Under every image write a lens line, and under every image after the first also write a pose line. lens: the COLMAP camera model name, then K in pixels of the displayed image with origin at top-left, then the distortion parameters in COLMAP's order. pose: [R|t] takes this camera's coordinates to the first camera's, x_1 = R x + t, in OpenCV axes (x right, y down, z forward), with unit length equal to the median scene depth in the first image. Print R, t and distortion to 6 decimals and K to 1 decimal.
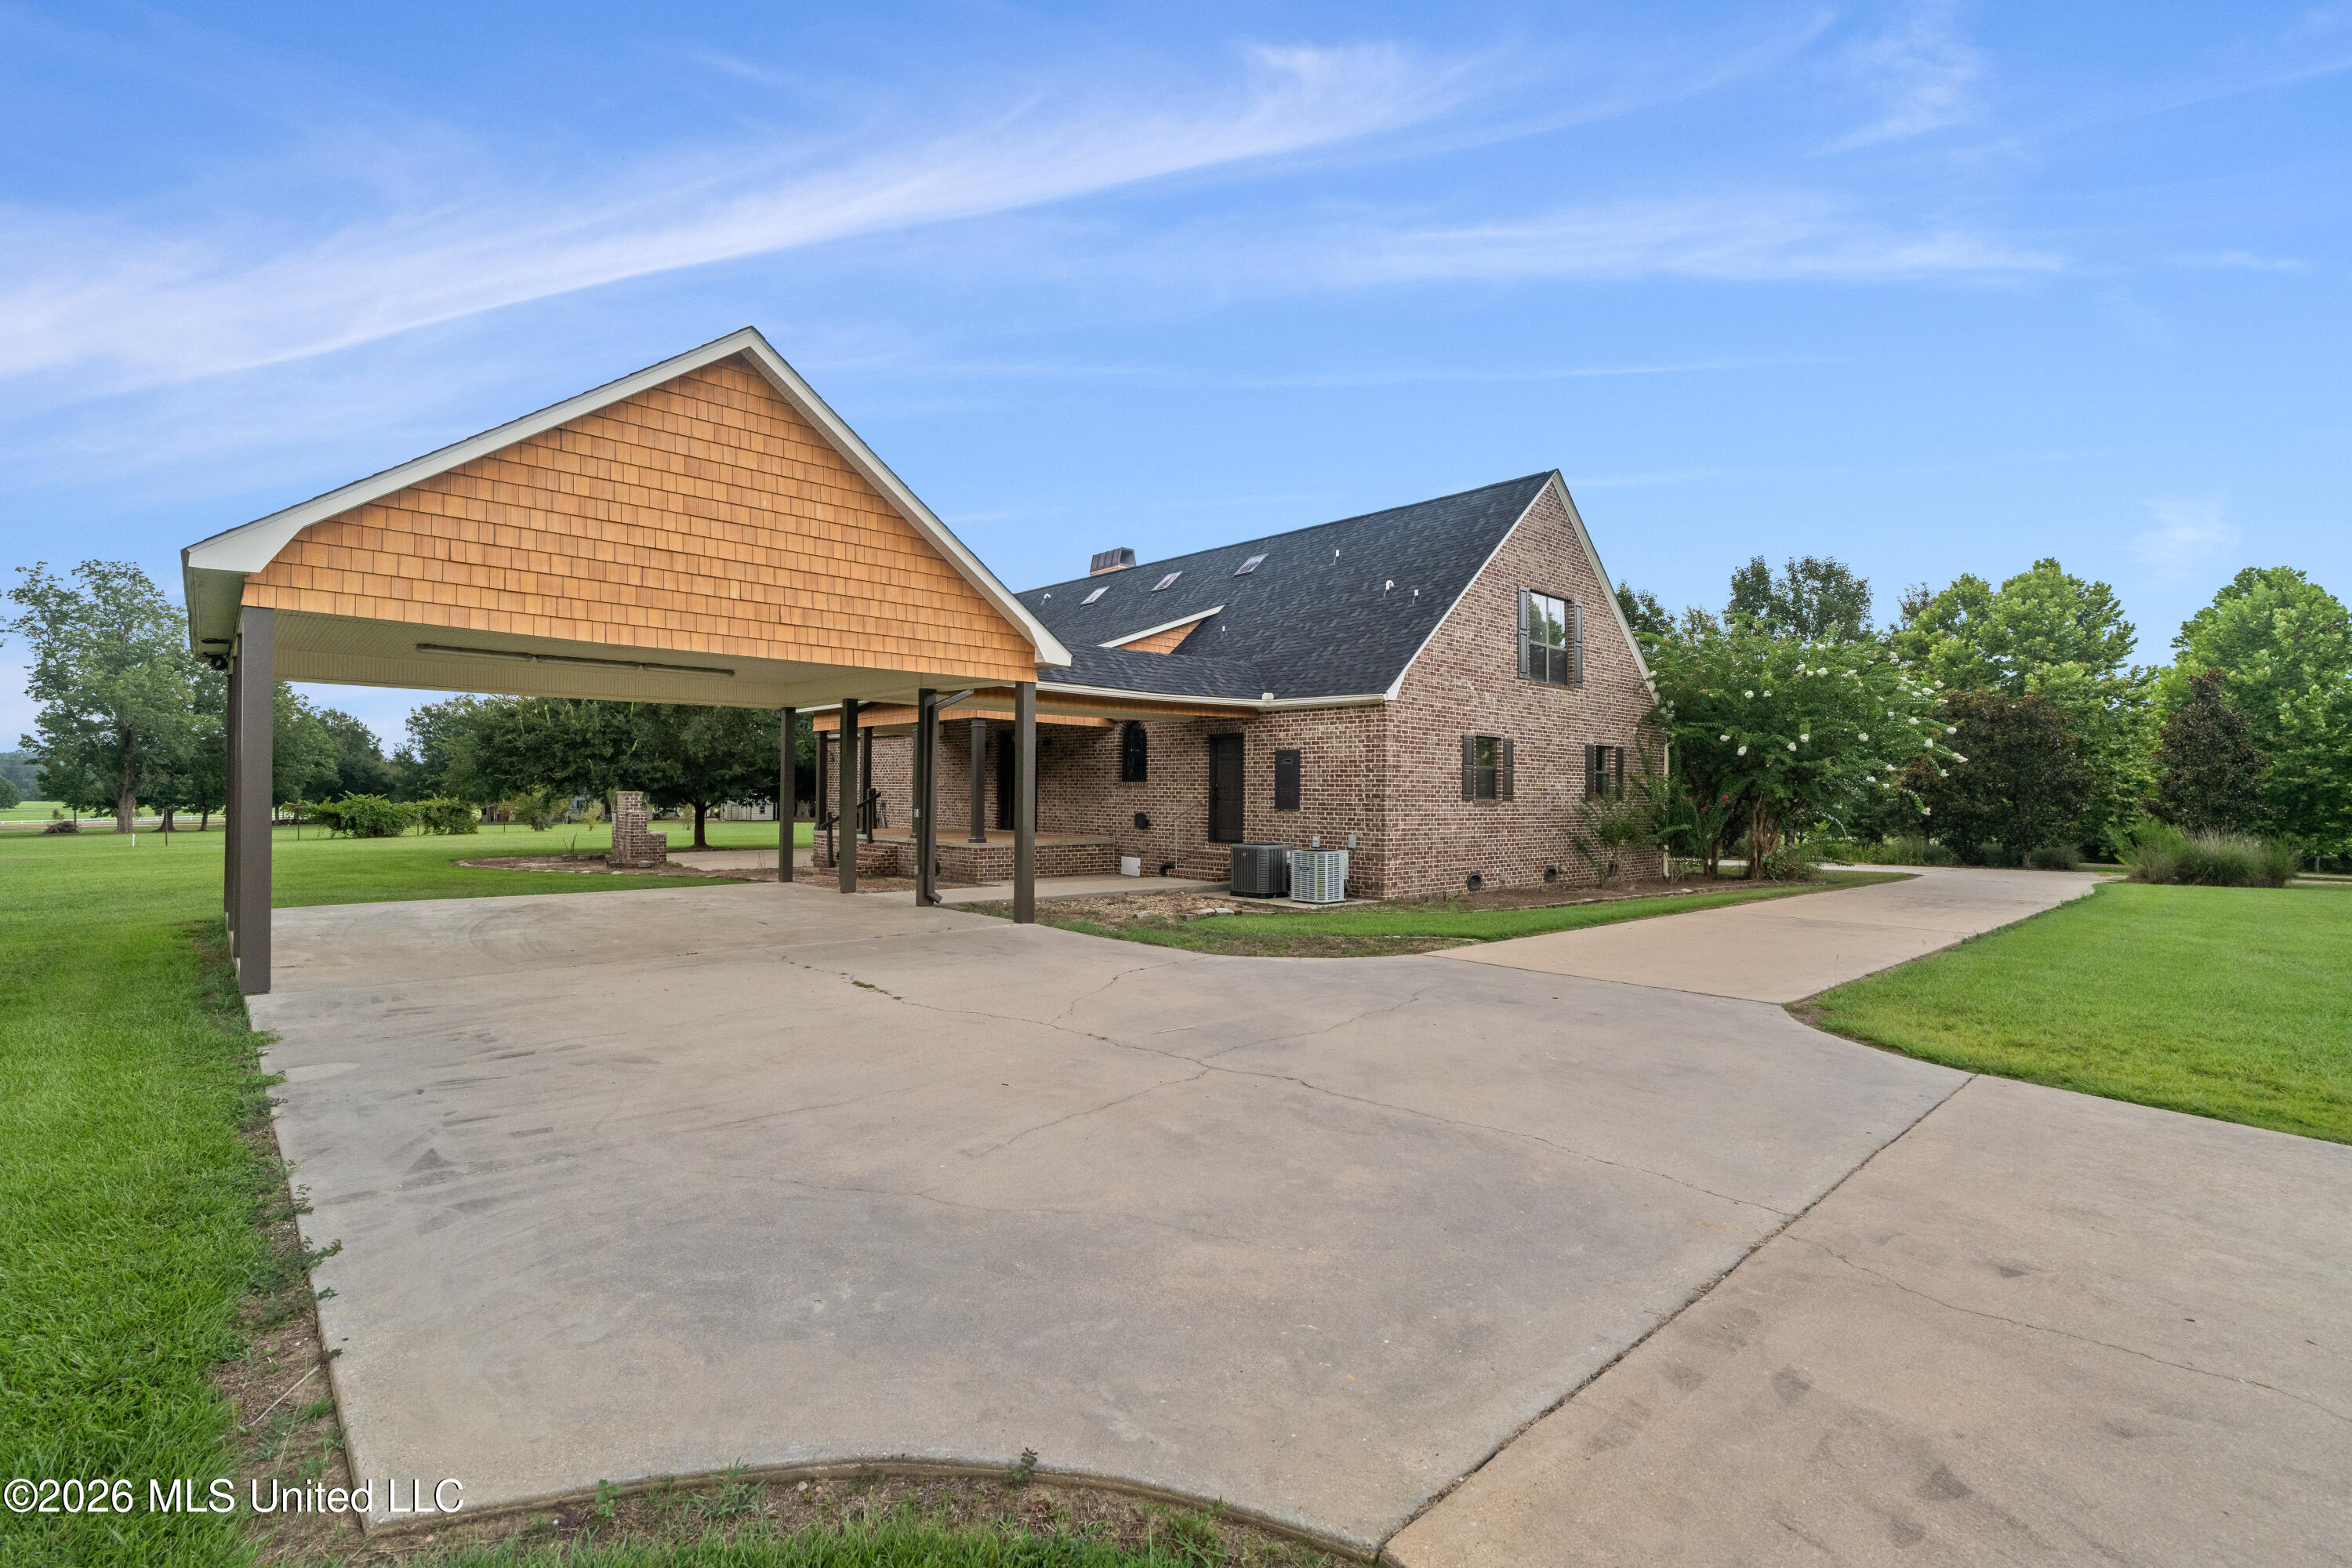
lens RADIAL K [[1068.4, 0, 1188.8], [0, 1068.4, 788.8], [0, 0, 1]] dist [-0.005539, 0.000952]
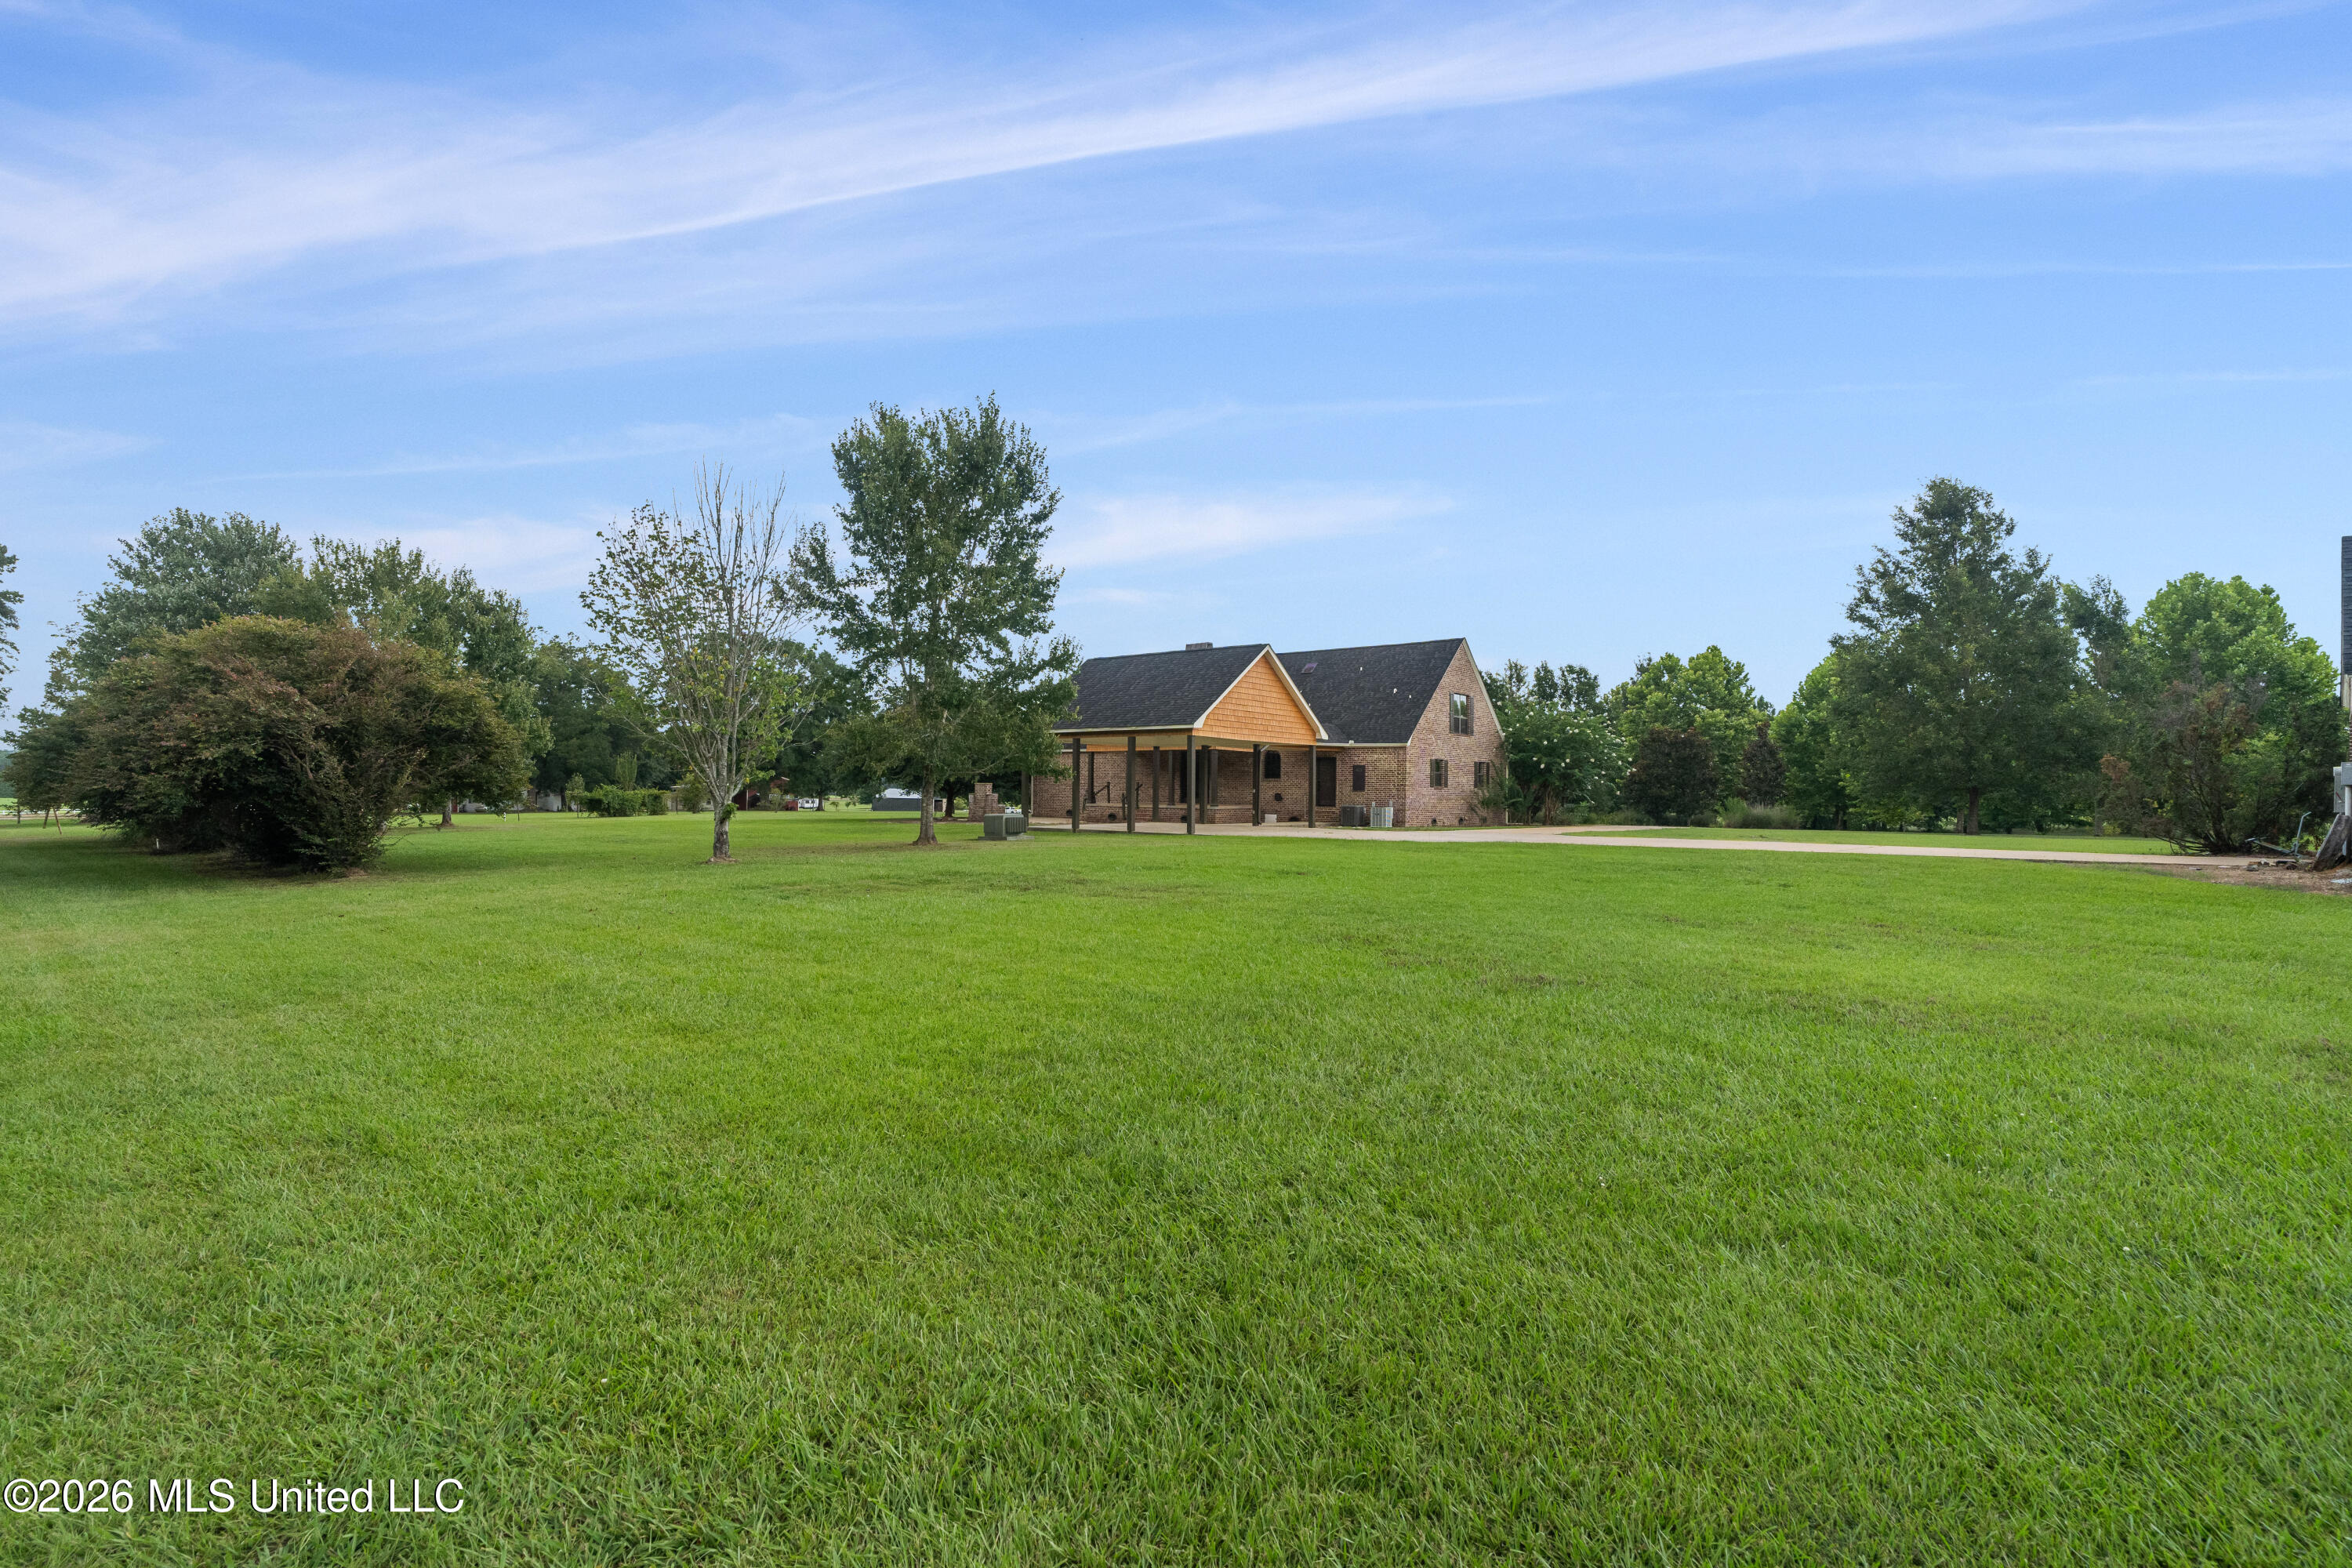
lens RADIAL K [[1068.4, 0, 1174.1], [0, 1068.4, 799.7], [0, 0, 1]] dist [-0.005539, 0.000952]
pose [[0.988592, -0.001201, 0.150616, -0.693254], [-0.001328, 0.999860, 0.016692, 0.000567], [-0.150614, -0.016702, 0.988451, -1.307590]]
